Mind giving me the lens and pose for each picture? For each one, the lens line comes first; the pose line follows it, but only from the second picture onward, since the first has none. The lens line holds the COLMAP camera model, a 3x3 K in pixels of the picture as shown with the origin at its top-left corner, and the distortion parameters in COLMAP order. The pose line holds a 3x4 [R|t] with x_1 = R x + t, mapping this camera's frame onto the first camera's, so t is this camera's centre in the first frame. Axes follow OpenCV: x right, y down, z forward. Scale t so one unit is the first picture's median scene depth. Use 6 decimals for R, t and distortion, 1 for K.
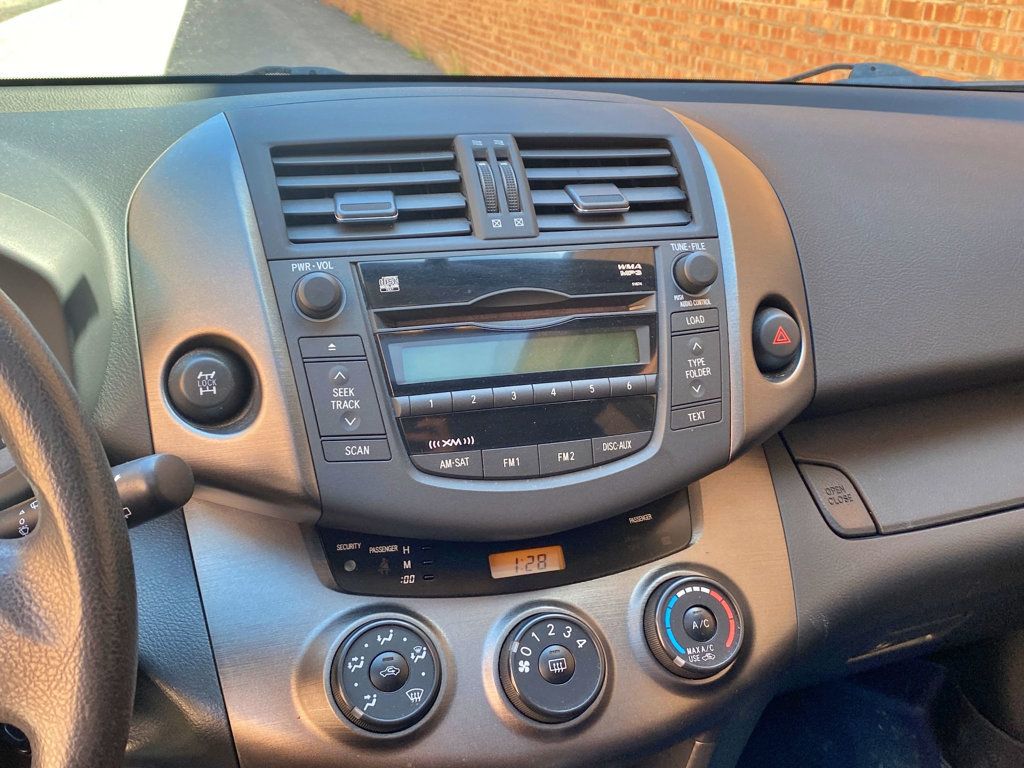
lens RADIAL K [[1027.7, 0, 512.0], [0, 1027.7, 384.0], [0, 0, 1]] dist [0.048049, -0.081946]
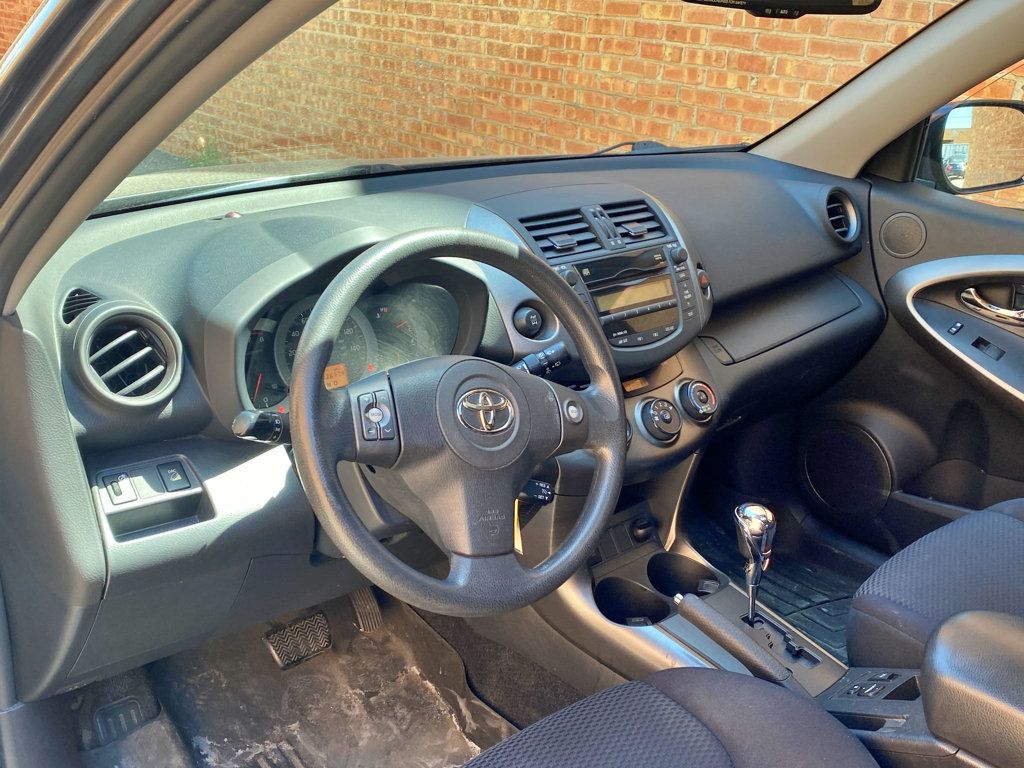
lens RADIAL K [[1027.7, 0, 512.0], [0, 1027.7, 384.0], [0, 0, 1]] dist [0.048049, -0.081946]
pose [[0.906506, -0.144571, 0.396669, -0.191001], [0.145777, 0.988941, 0.027286, 0.010788], [-0.396227, 0.033090, 0.917556, -0.170937]]
